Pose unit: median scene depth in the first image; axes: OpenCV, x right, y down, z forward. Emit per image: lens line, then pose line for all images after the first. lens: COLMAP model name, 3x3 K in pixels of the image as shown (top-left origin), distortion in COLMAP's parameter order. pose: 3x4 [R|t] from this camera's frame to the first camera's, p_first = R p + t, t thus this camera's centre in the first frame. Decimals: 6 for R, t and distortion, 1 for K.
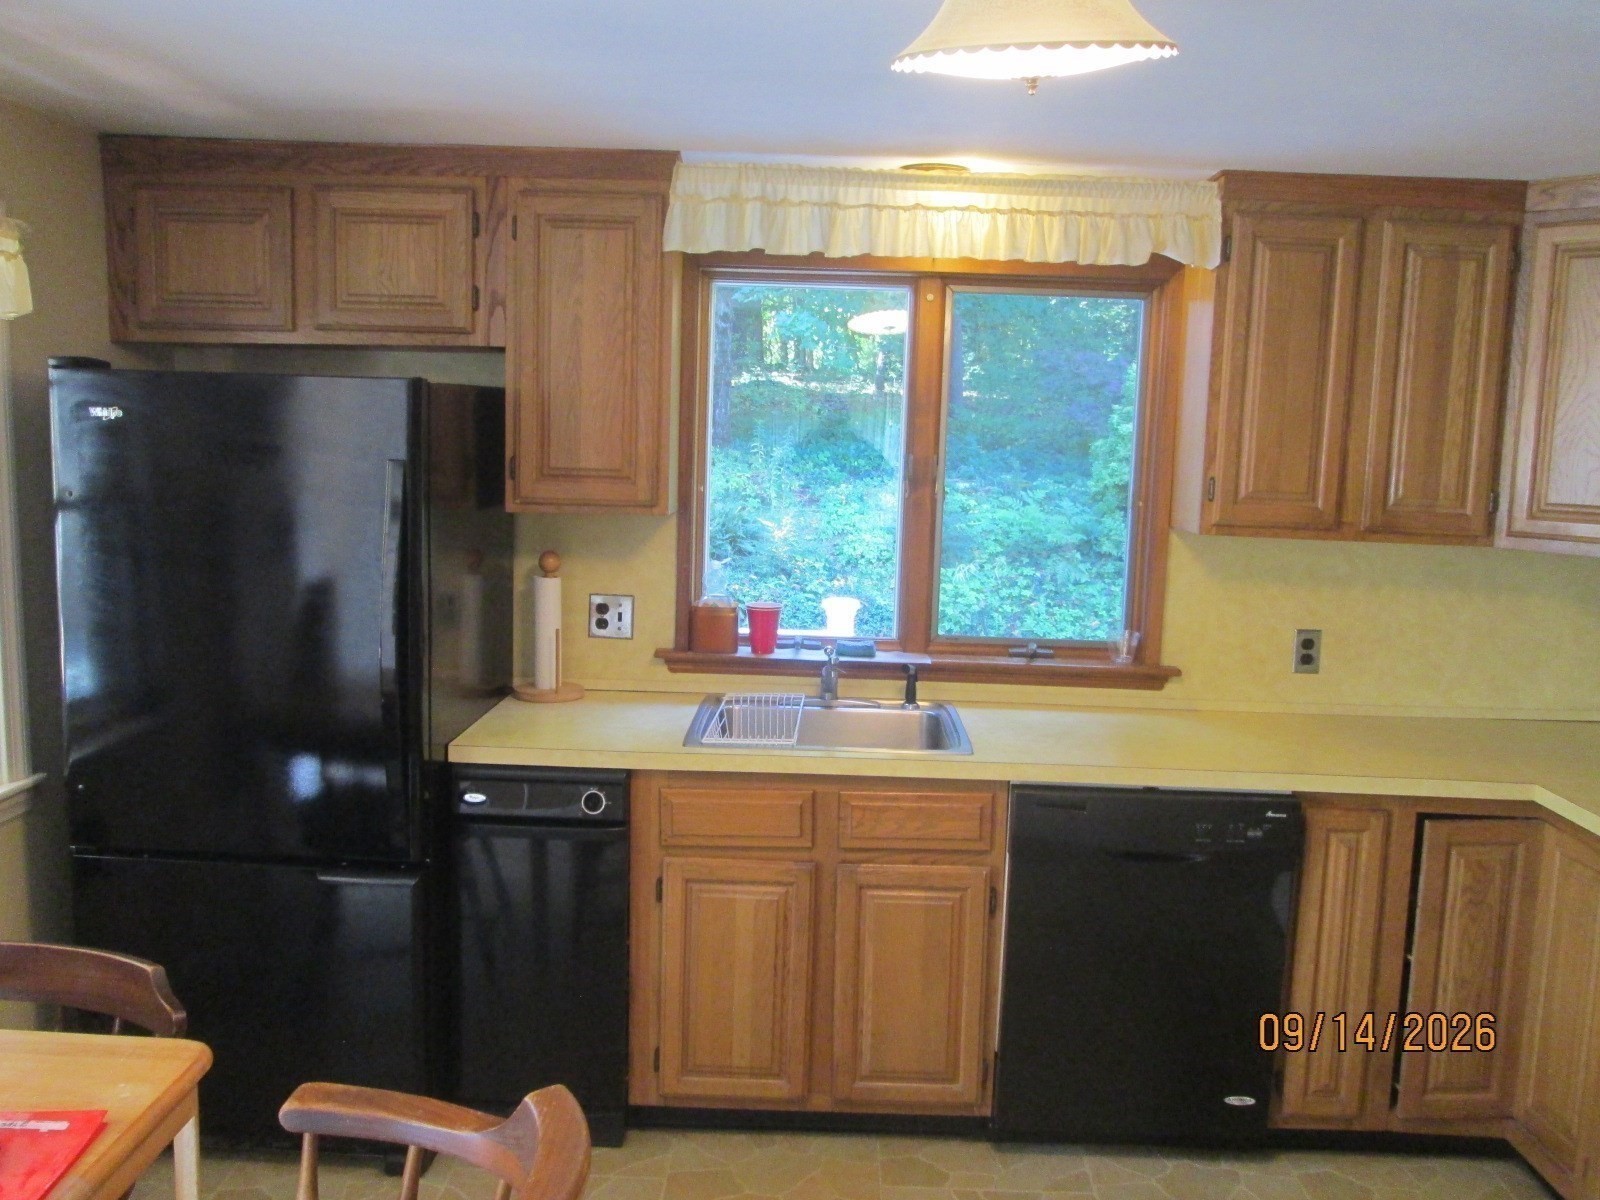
lens RADIAL K [[1290.7, 0, 800.0], [0, 1290.7, 600.0], [0, 0, 1]] dist [-0.055020, 0.003584]
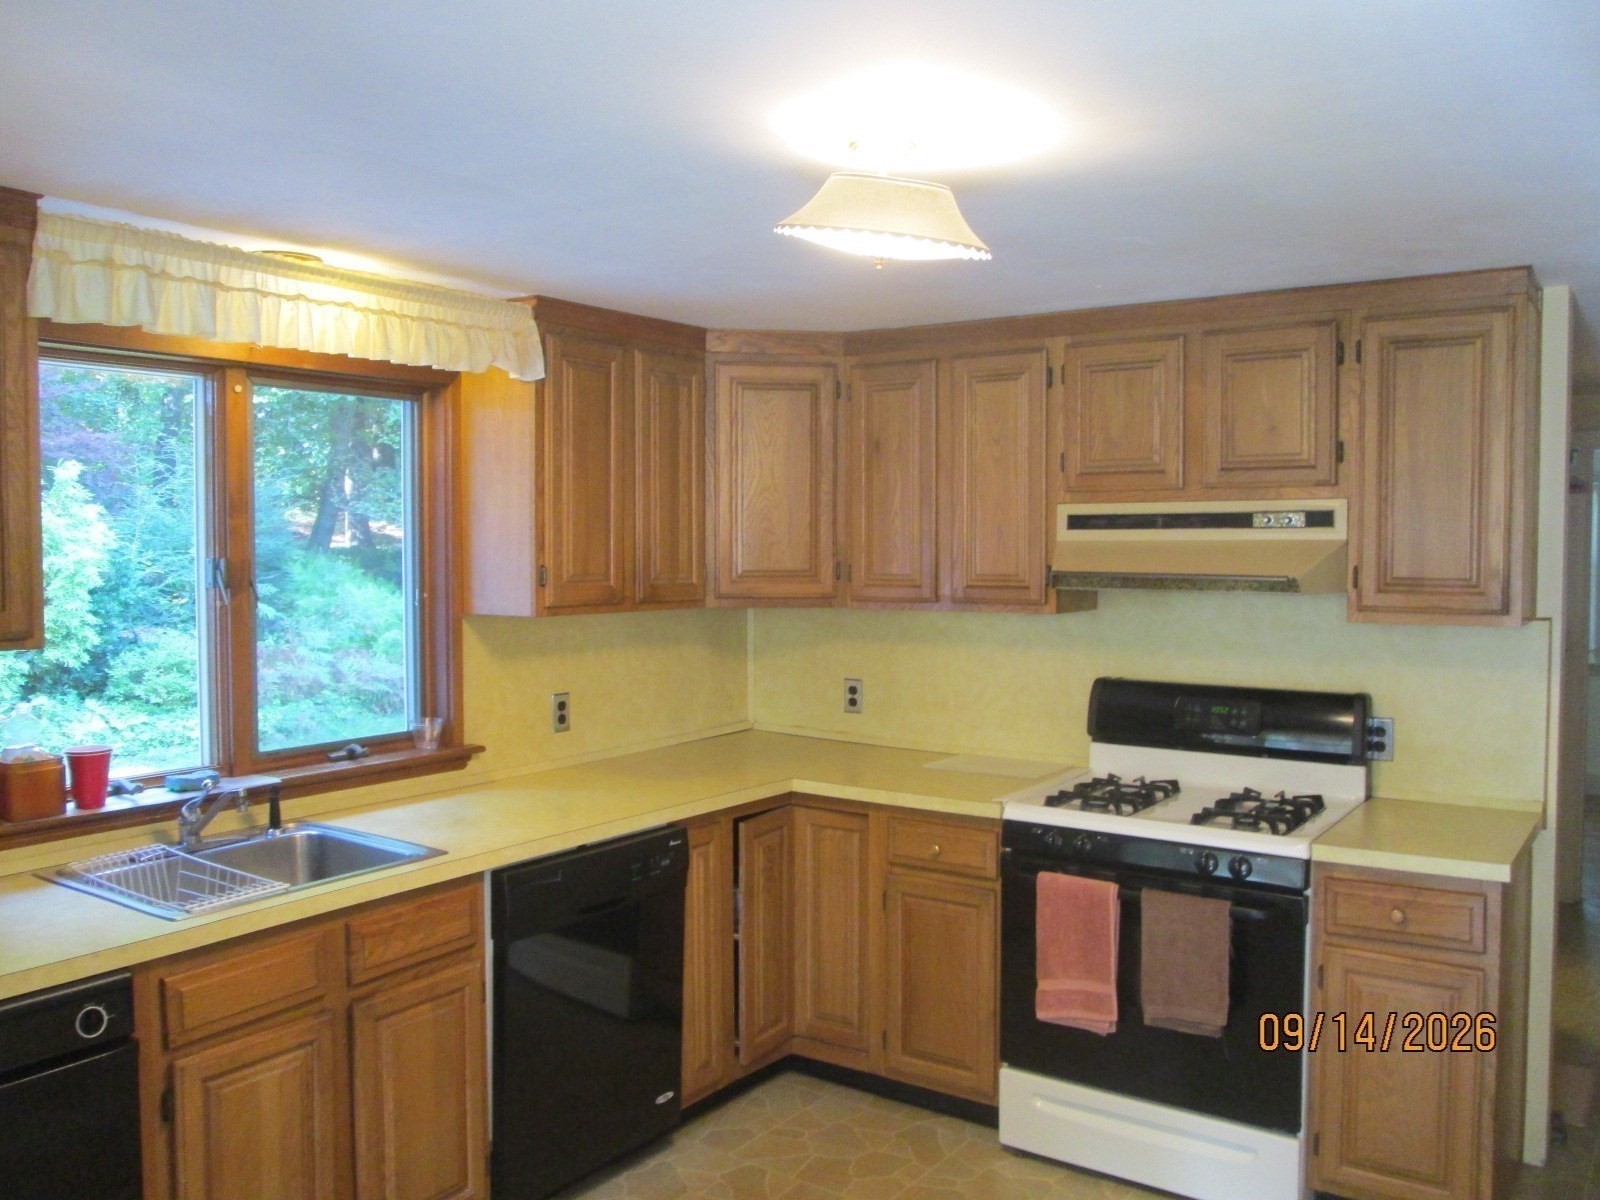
lens RADIAL K [[1312.1, 0, 800.0], [0, 1312.1, 600.0], [0, 0, 1]] dist [-0.067533, 0.001123]
pose [[0.552038, -0.069990, 0.830876, -0.514596], [0.122256, 0.992496, 0.002377, -0.041676], [-0.824807, 0.100267, 0.556452, 0.185914]]
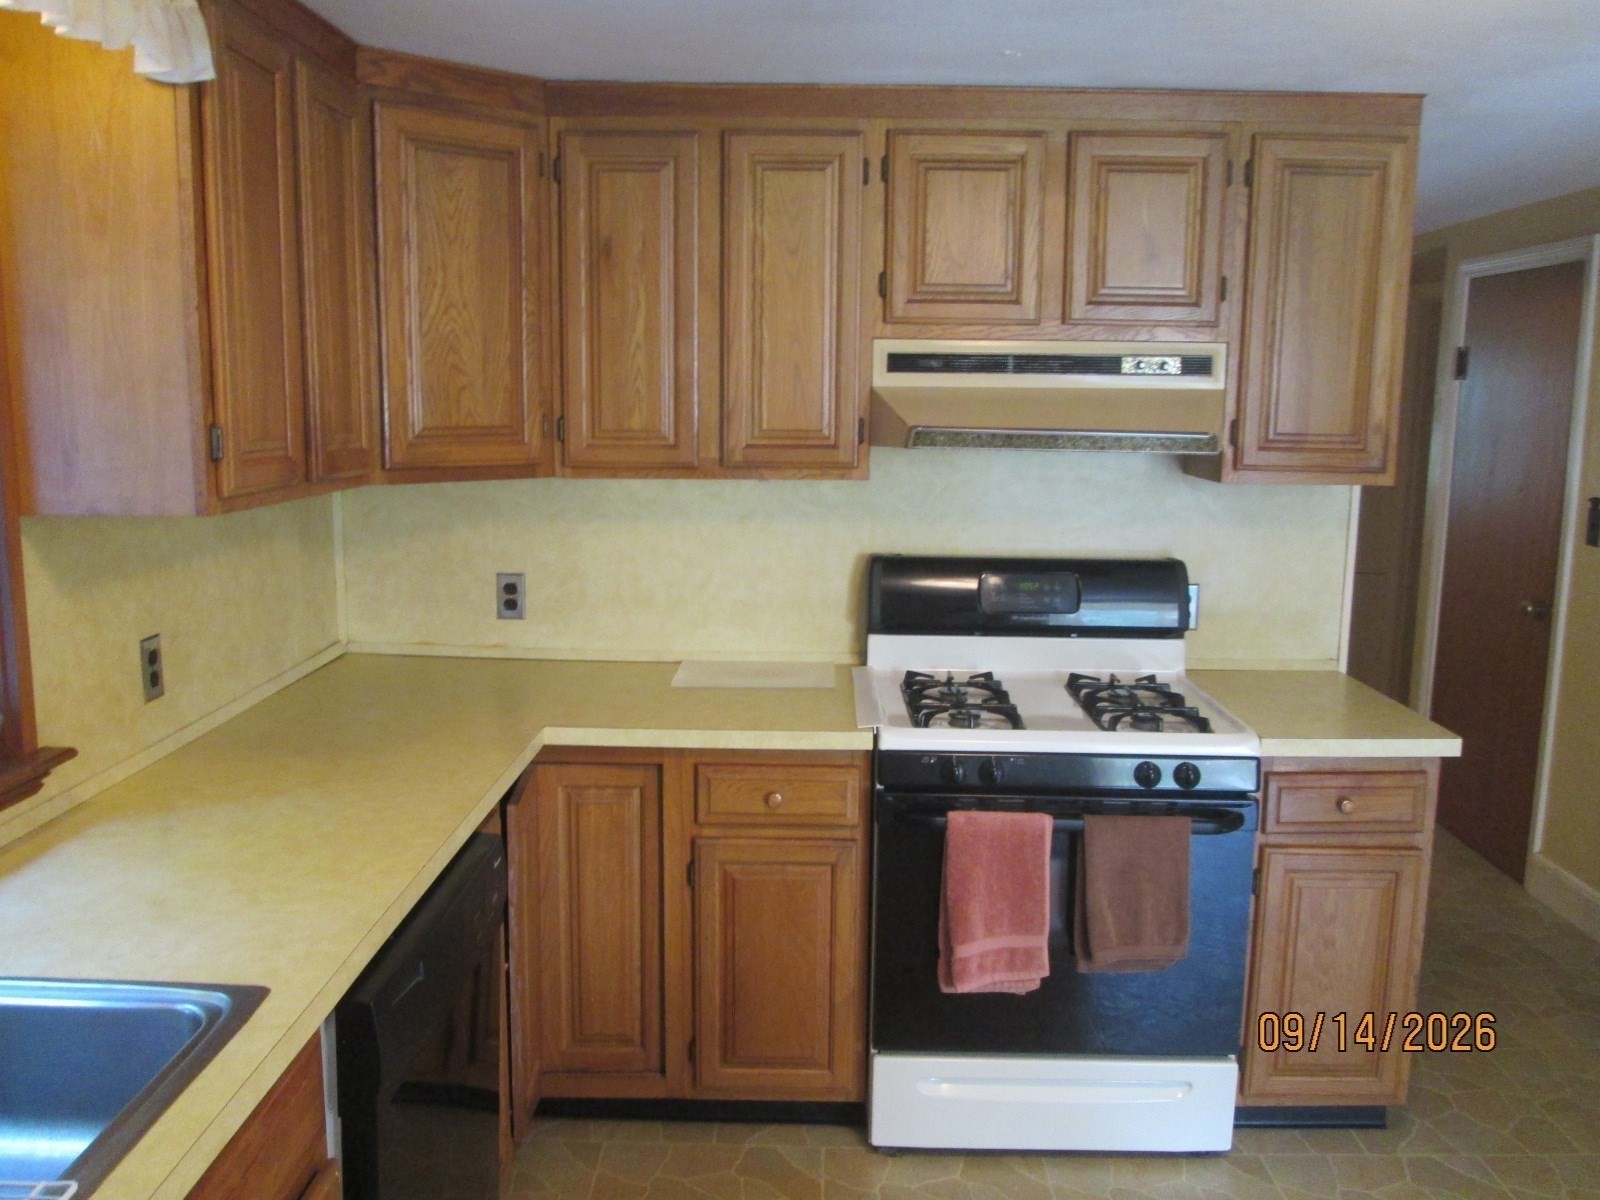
lens RADIAL K [[1313.2, 0, 800.0], [0, 1313.2, 600.0], [0, 0, 1]] dist [-0.055587, 0.009151]
pose [[-0.009349, -0.190729, 0.981598, -0.329547], [0.114397, 0.974992, 0.190535, -0.101797], [-0.993391, 0.114073, 0.012703, 0.728592]]
